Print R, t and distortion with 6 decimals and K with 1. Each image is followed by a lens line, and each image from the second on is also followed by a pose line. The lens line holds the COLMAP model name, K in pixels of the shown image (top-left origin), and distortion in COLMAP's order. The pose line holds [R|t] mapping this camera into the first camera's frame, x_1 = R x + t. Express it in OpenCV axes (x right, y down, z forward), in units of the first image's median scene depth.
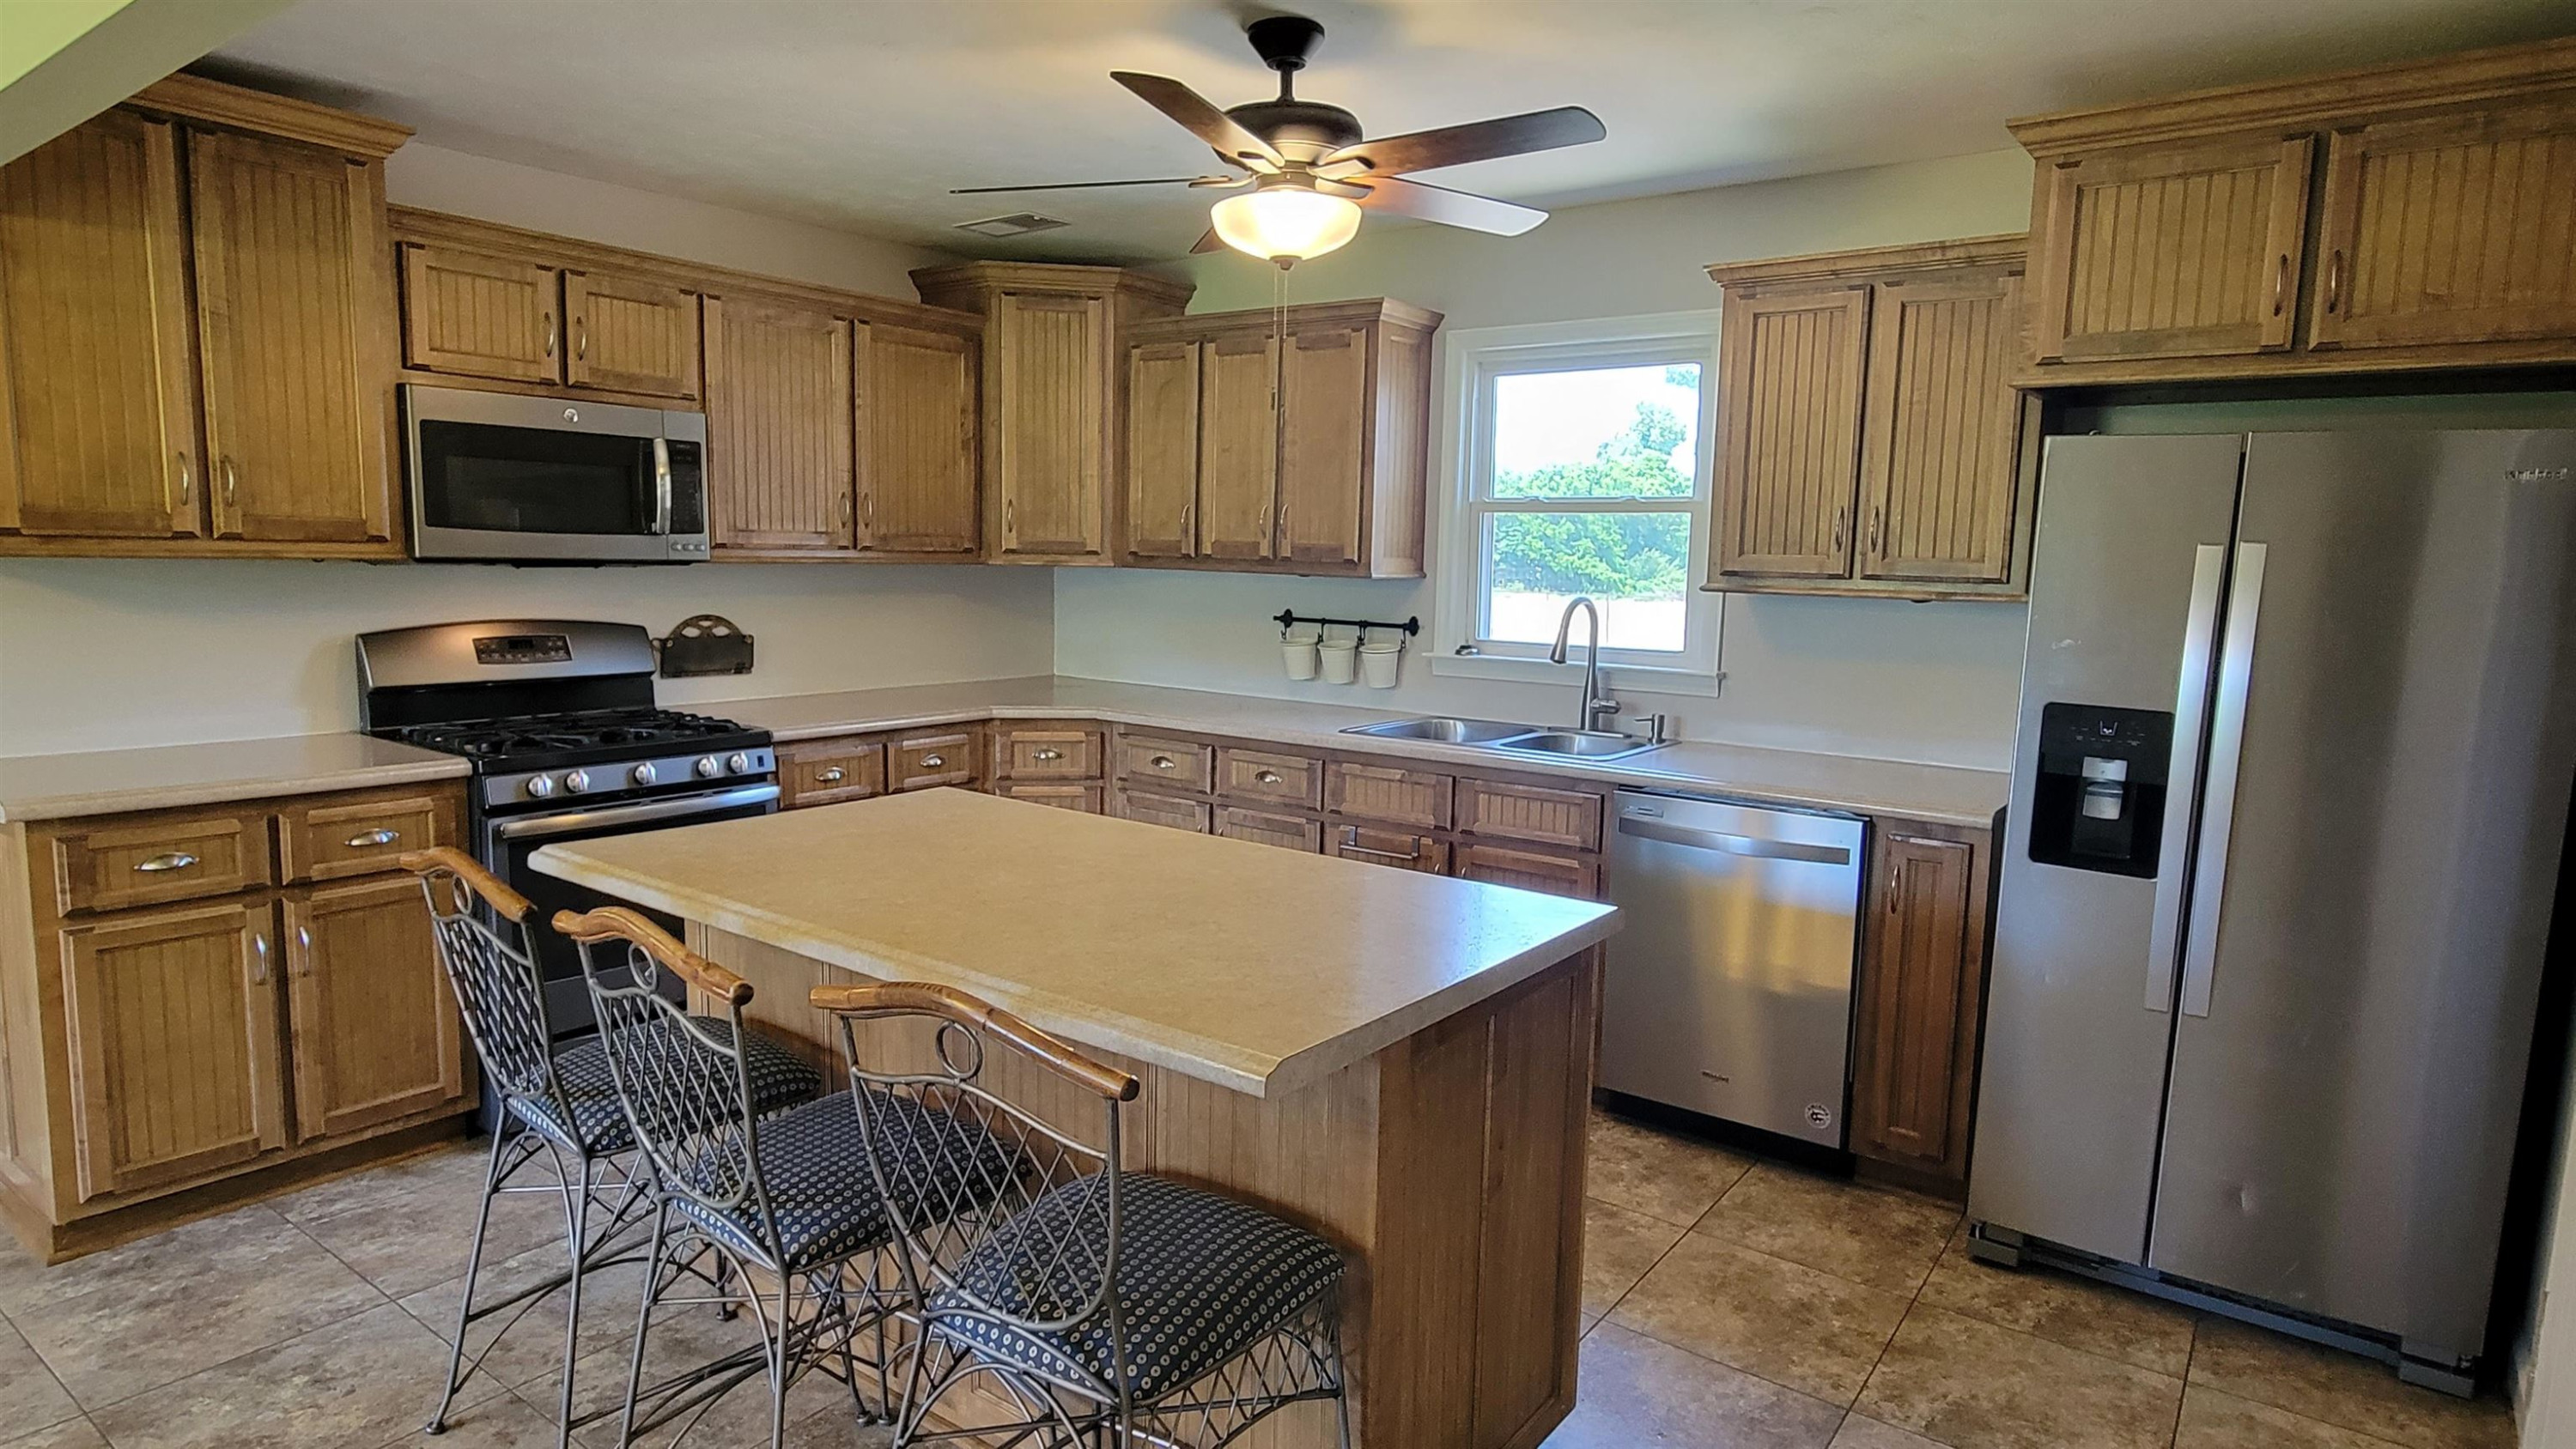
lens RADIAL K [[1418.8, 0, 1294.9], [0, 1418.8, 729.9], [0, 0, 1]] dist [0.003315, -0.003877]
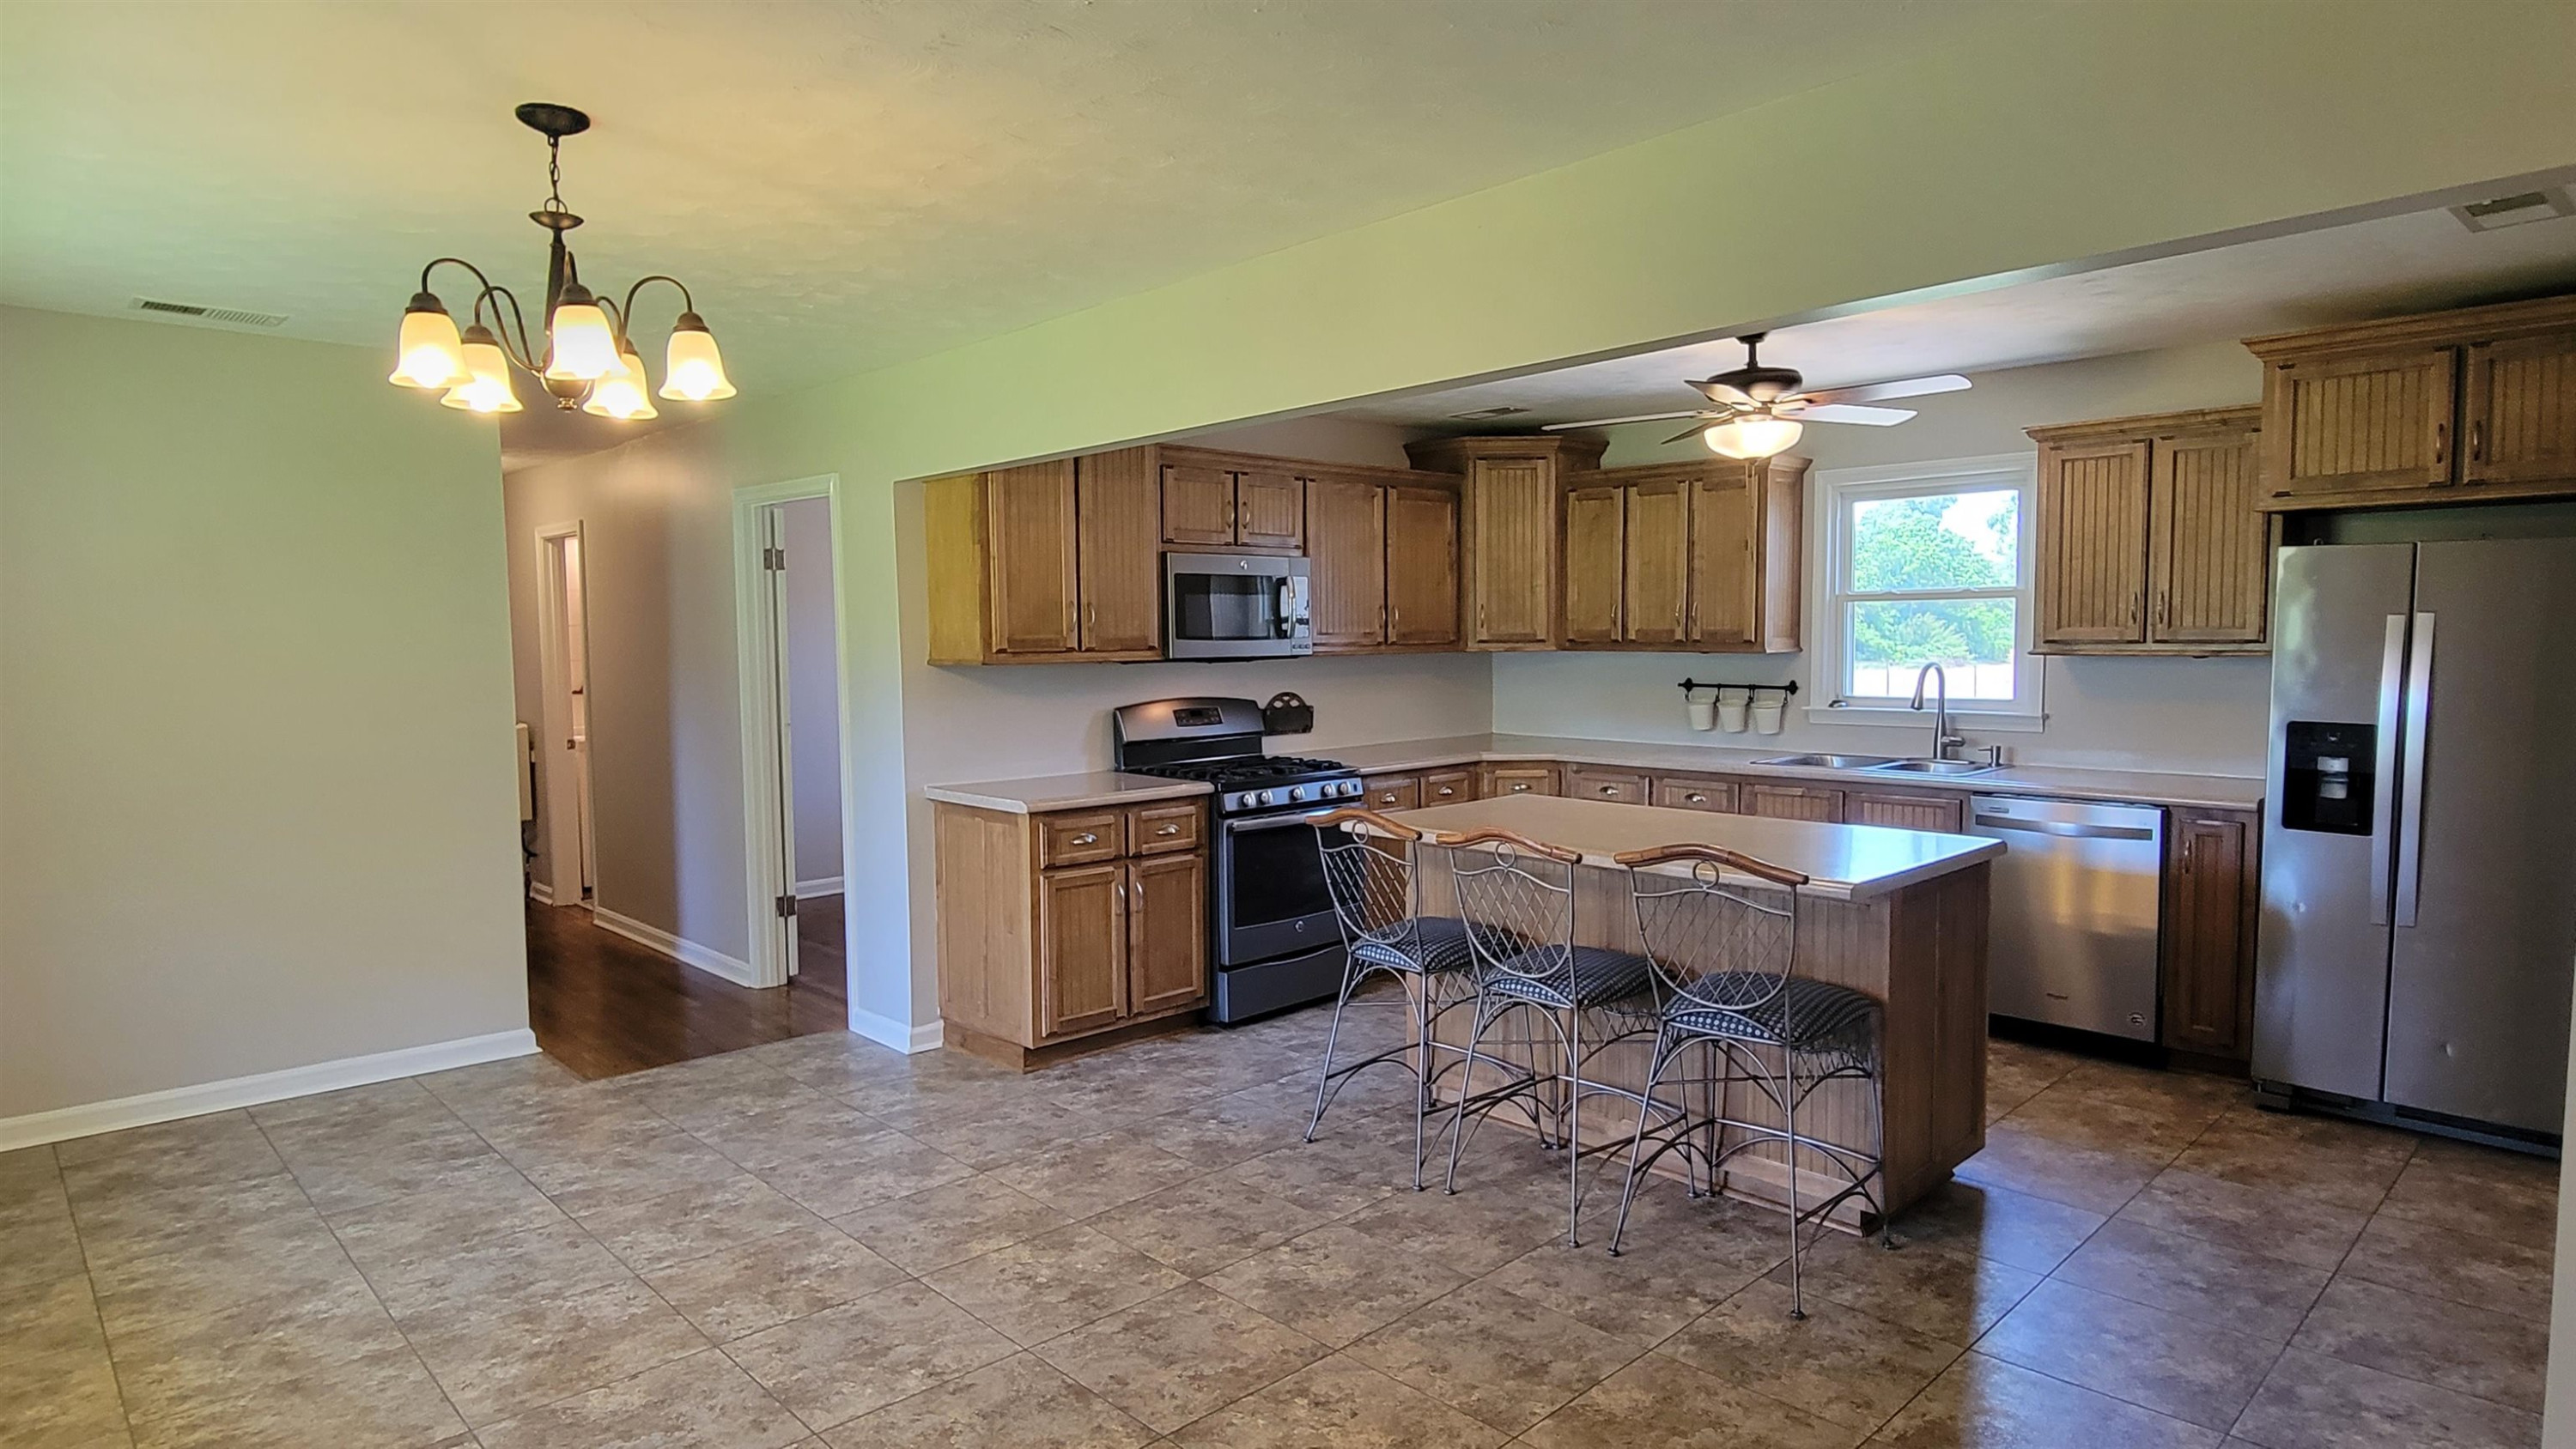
lens RADIAL K [[1418.8, 0, 1294.9], [0, 1418.8, 729.9], [0, 0, 1]] dist [0.003315, -0.003877]
pose [[0.984982, -0.021794, -0.171274, -0.206971], [0.012102, 0.998276, -0.057433, 0.052517], [0.172230, 0.054497, 0.983548, -0.546523]]
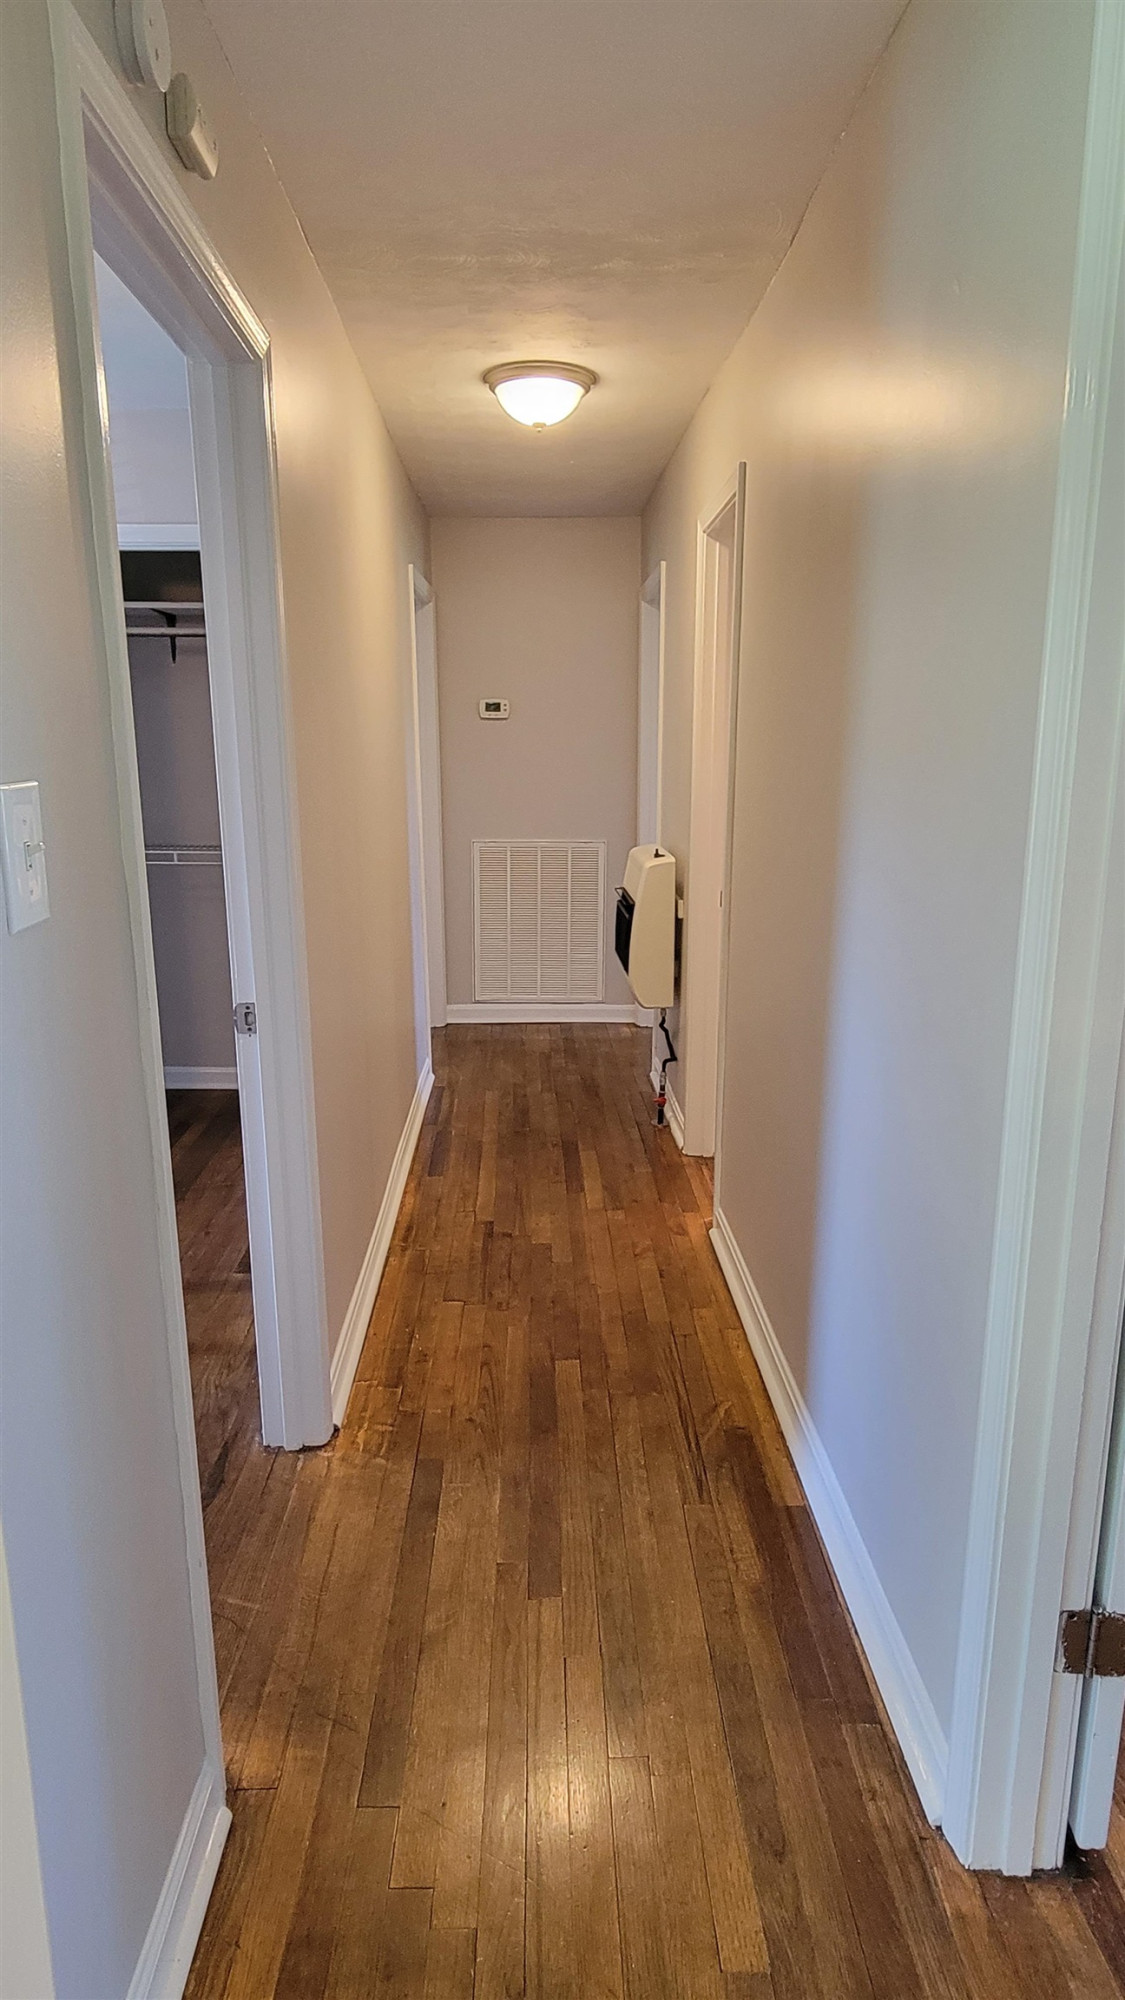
lens RADIAL K [[1111.5, 0, 562.5], [0, 1111.5, 1000.0], [0, 0, 1]] dist [0.002091, -0.000489]
pose [[0.606194, 0.145243, -0.781942, -1.006990], [-0.083362, 0.989371, 0.119146, -0.091064], [0.790936, -0.007041, 0.611859, 0.756495]]
